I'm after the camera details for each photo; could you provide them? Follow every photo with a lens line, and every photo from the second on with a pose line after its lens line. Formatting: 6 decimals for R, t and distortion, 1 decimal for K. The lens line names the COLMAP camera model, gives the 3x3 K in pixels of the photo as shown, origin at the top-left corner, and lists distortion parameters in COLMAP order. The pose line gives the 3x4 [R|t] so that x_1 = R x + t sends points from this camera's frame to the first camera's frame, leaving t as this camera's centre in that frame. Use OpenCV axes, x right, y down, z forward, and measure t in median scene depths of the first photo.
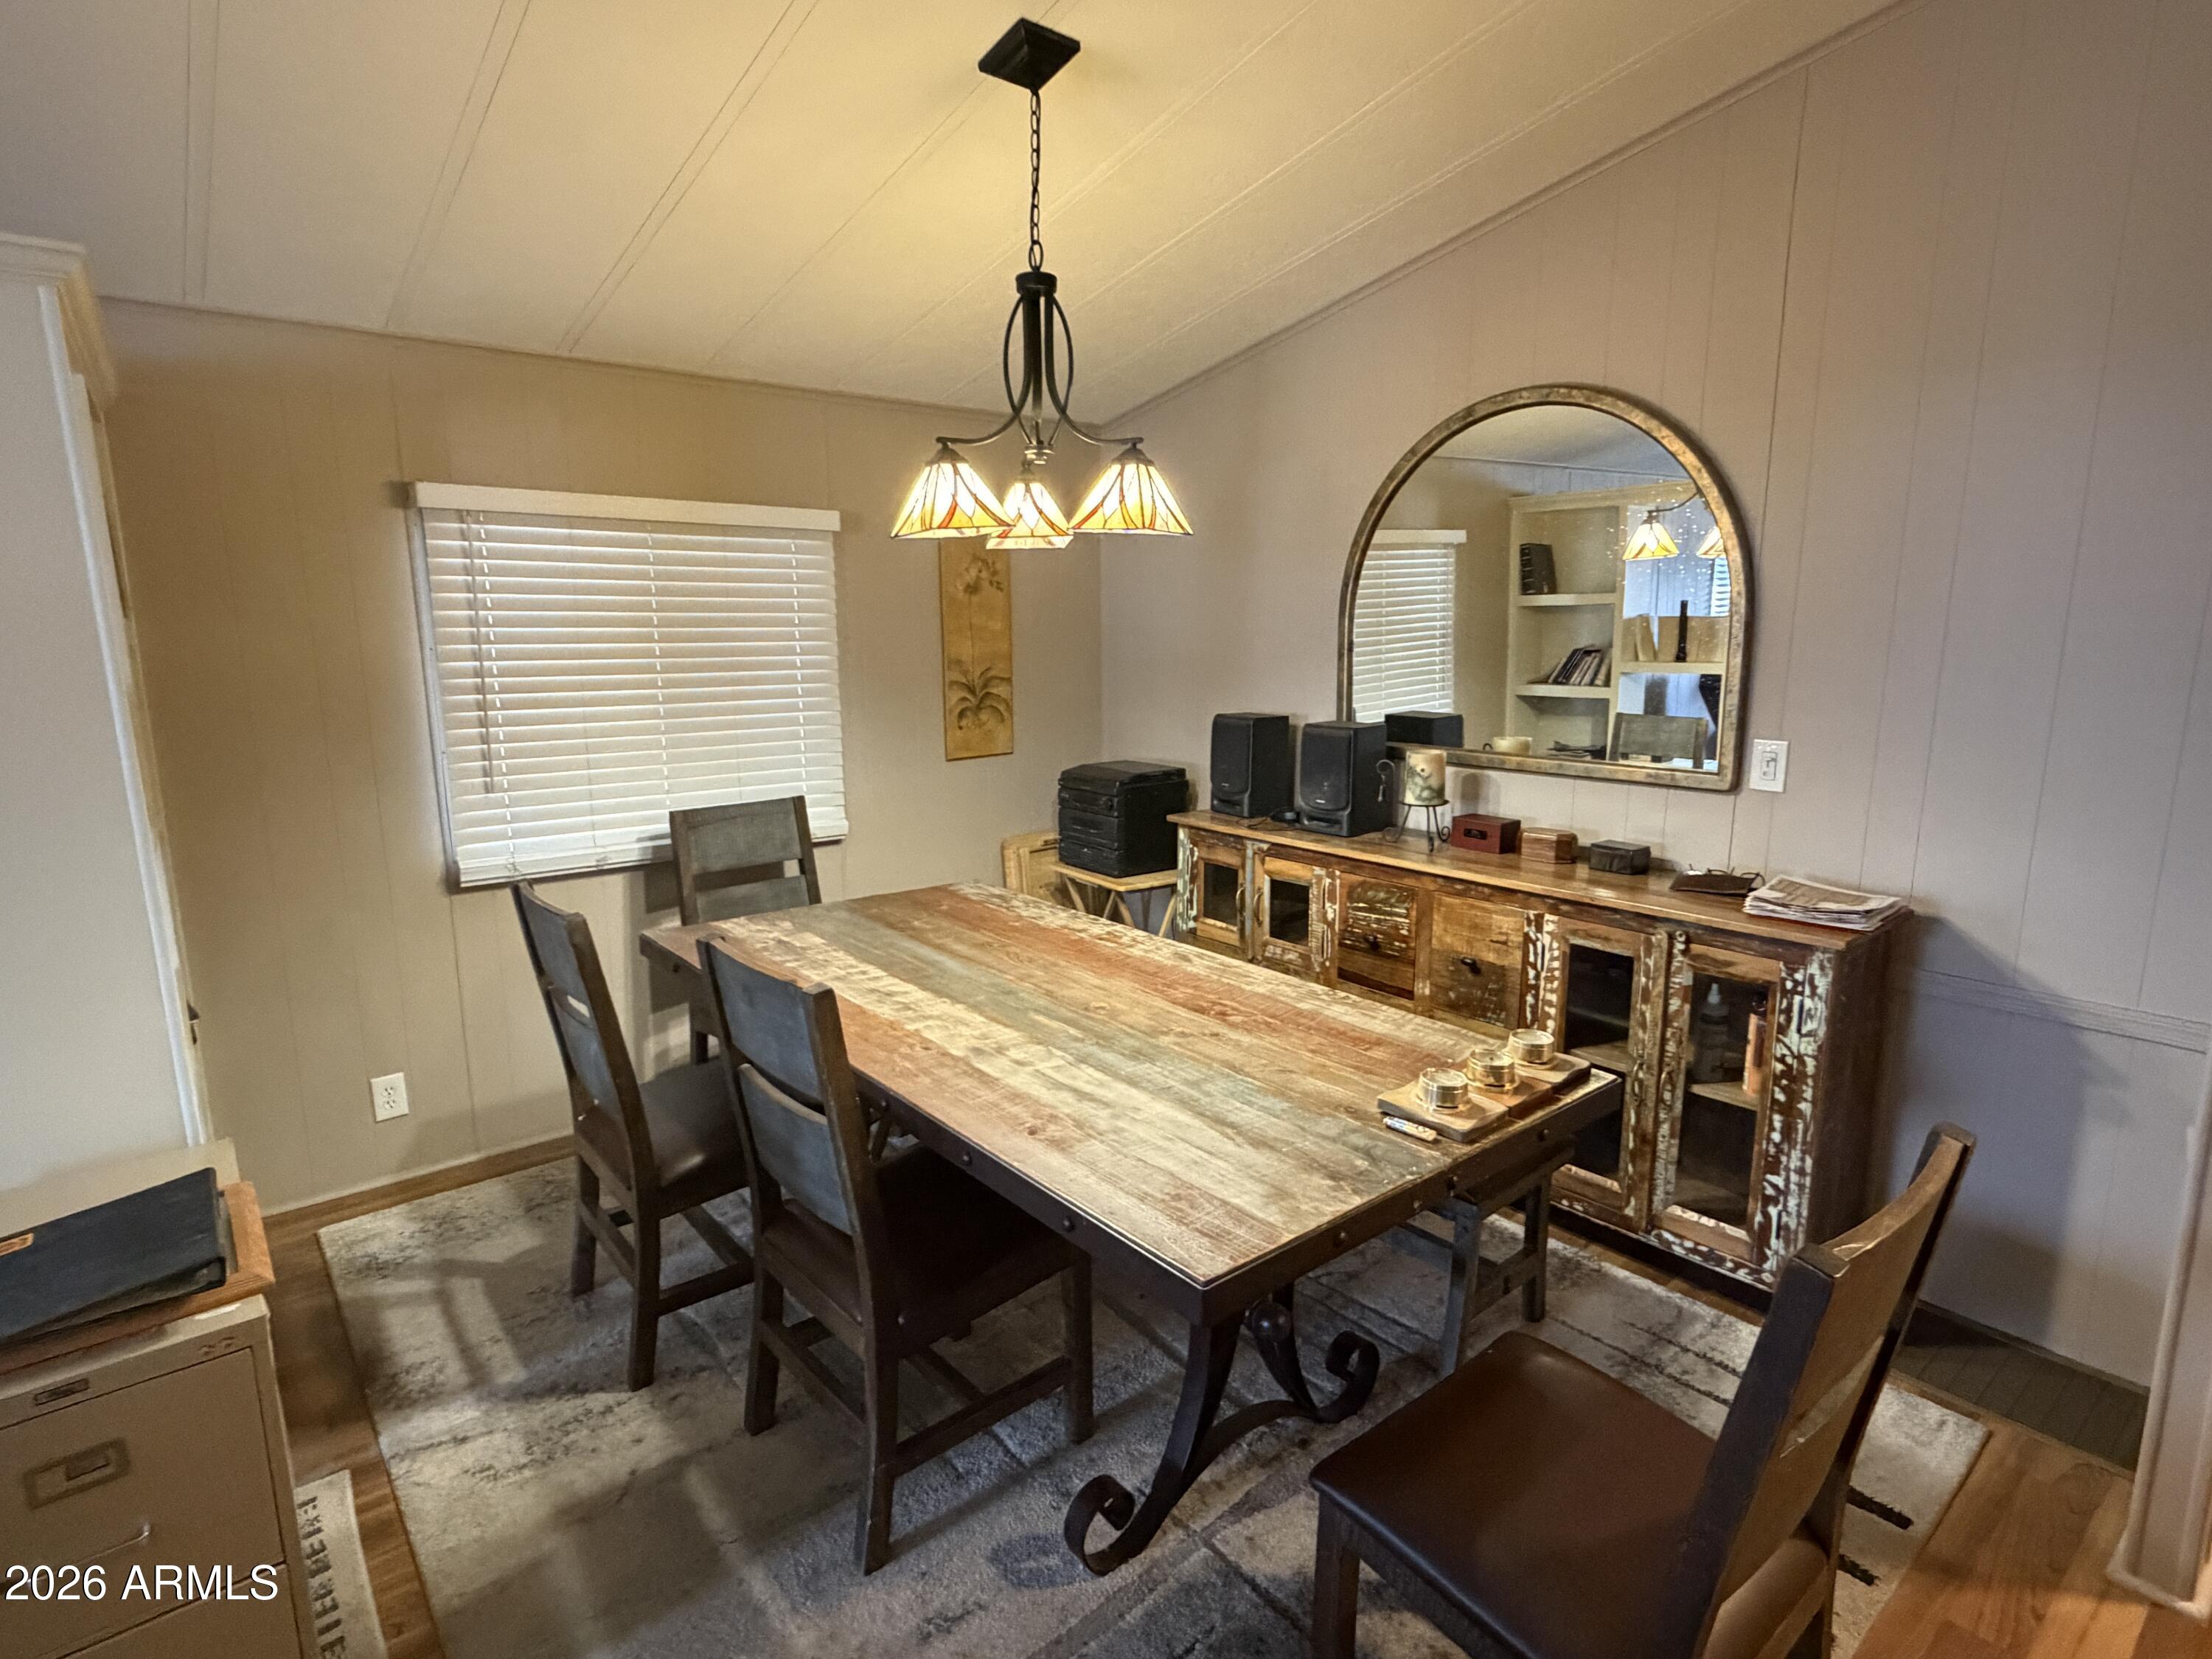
lens RADIAL K [[1159.5, 0, 1106.0], [0, 1159.5, 829.5], [0, 0, 1]] dist [-0.000886, -0.000683]
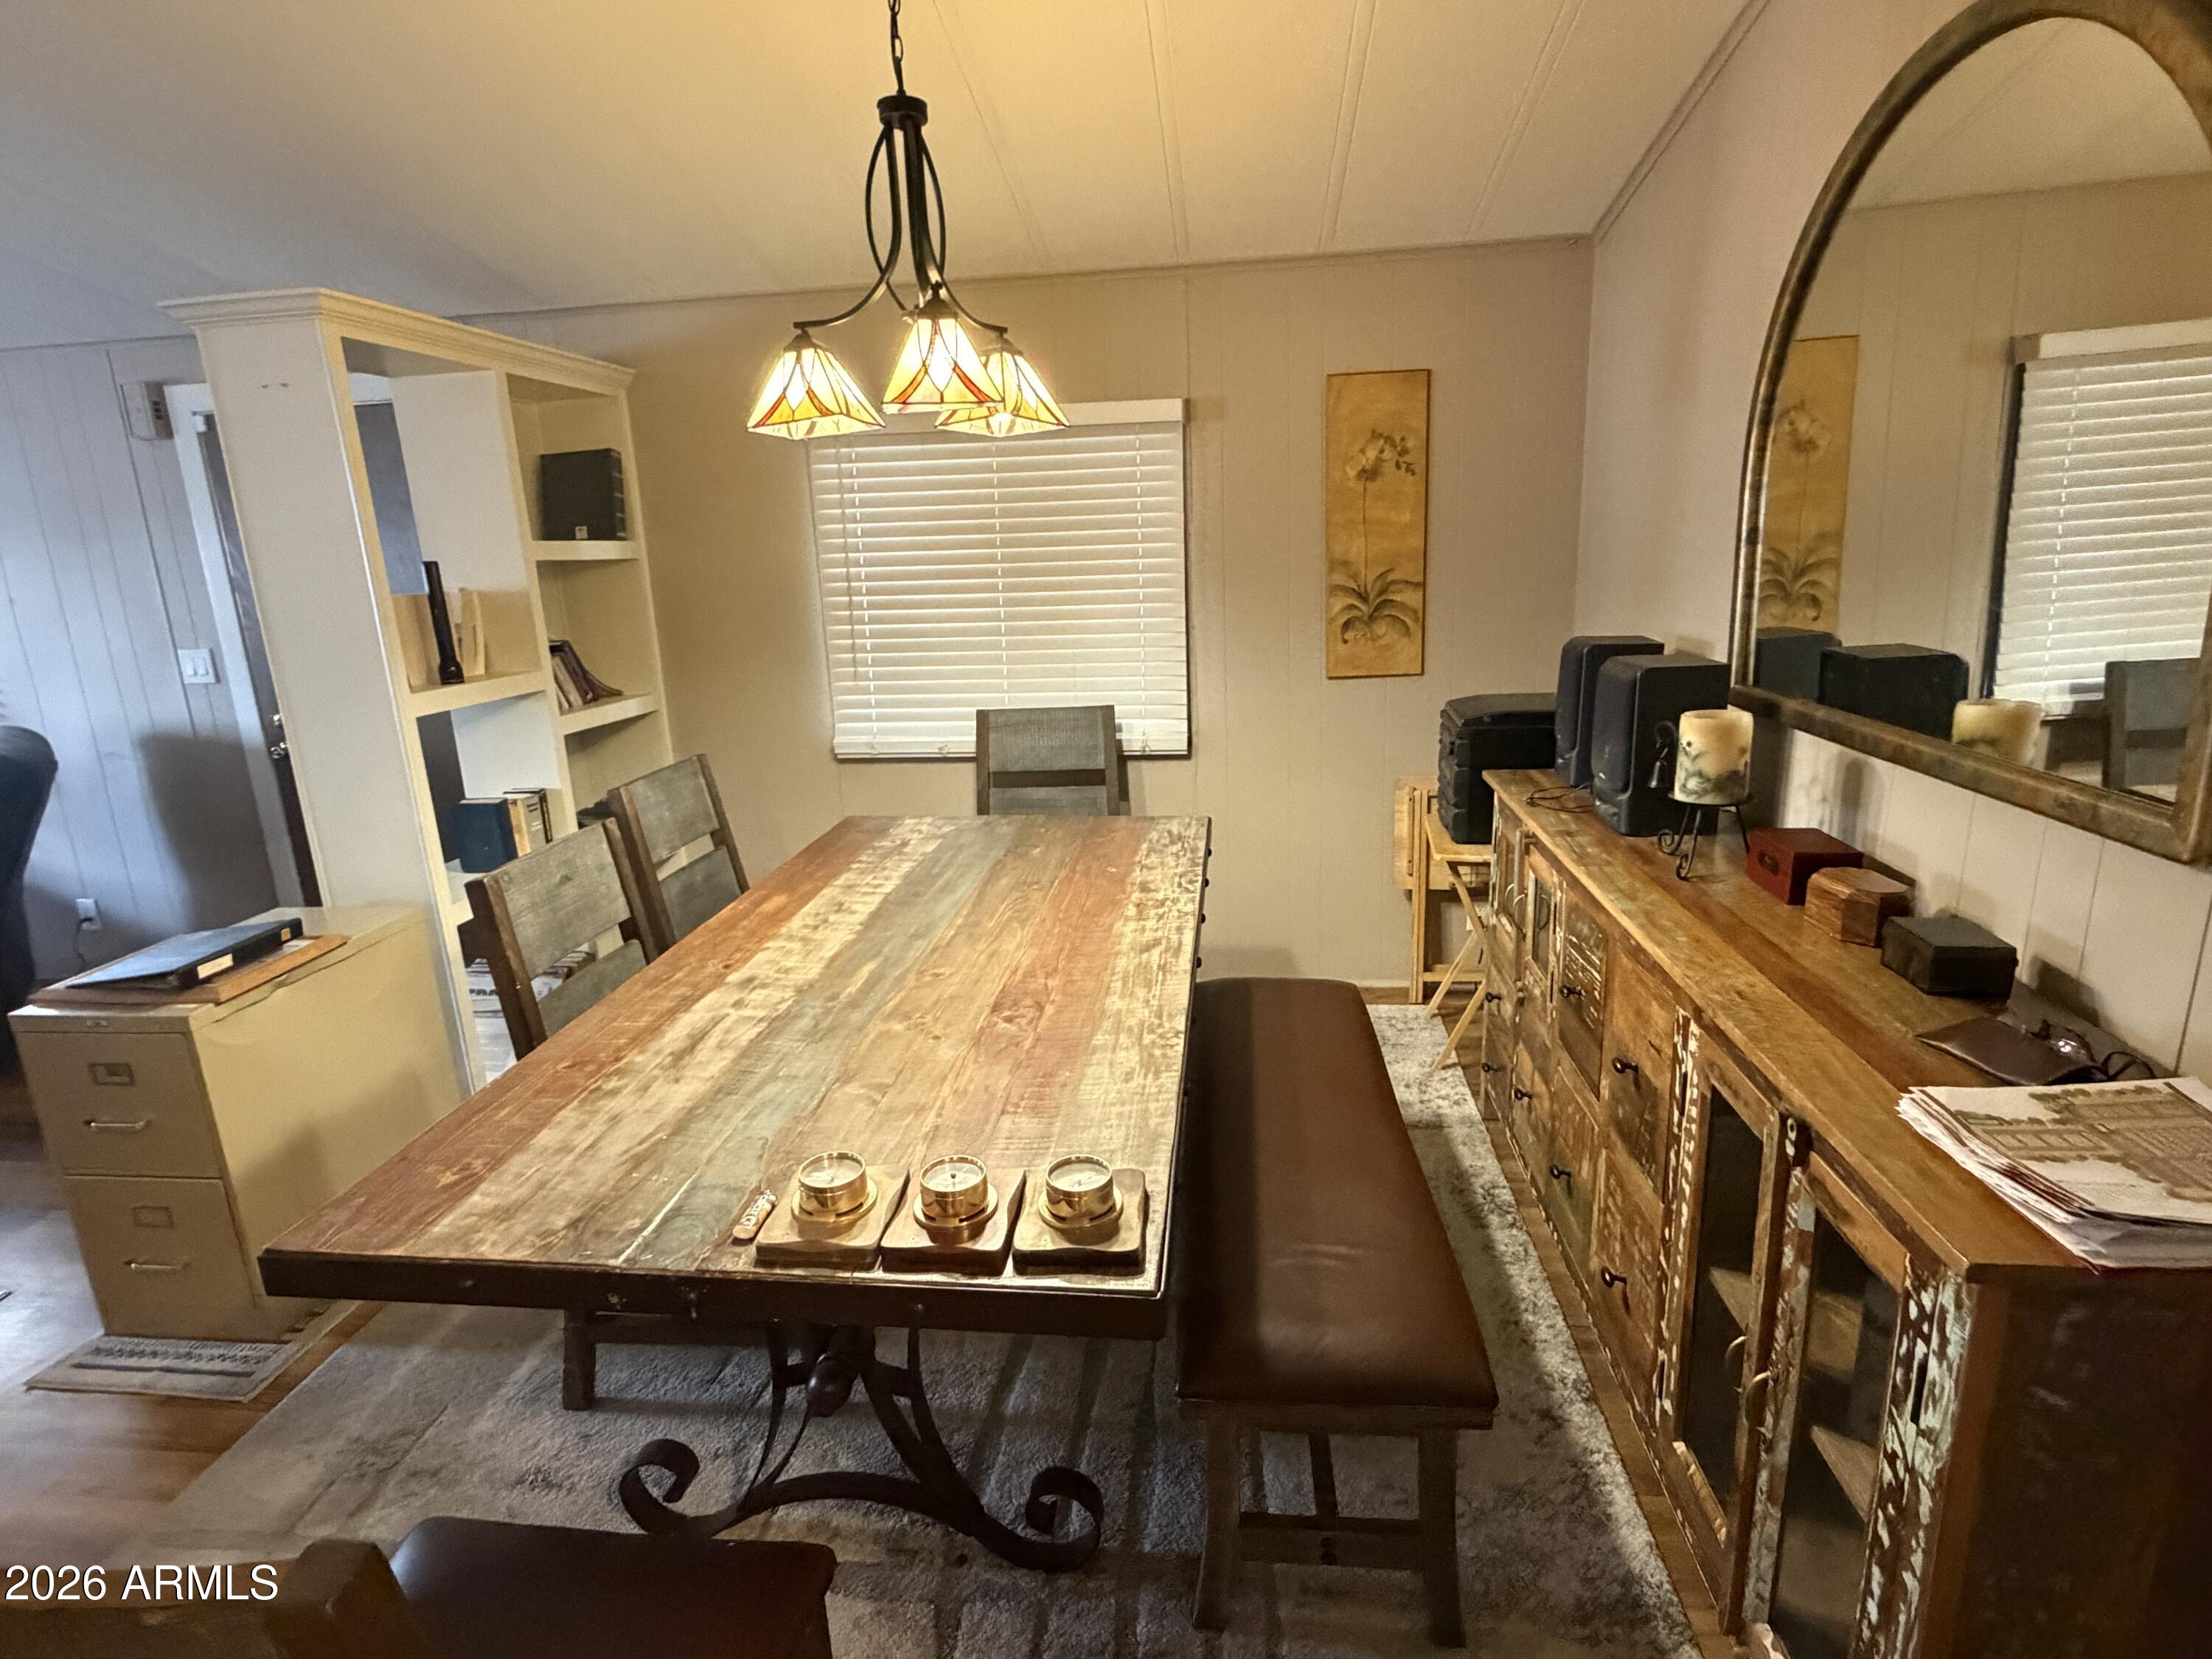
lens RADIAL K [[1159.5, 0, 1106.0], [0, 1159.5, 829.5], [0, 0, 1]] dist [-0.000886, -0.000683]
pose [[0.688042, 0.155816, -0.708745, 0.593663], [-0.093567, 0.987572, 0.126282, -0.065255], [0.719614, -0.020572, 0.694070, 0.429433]]
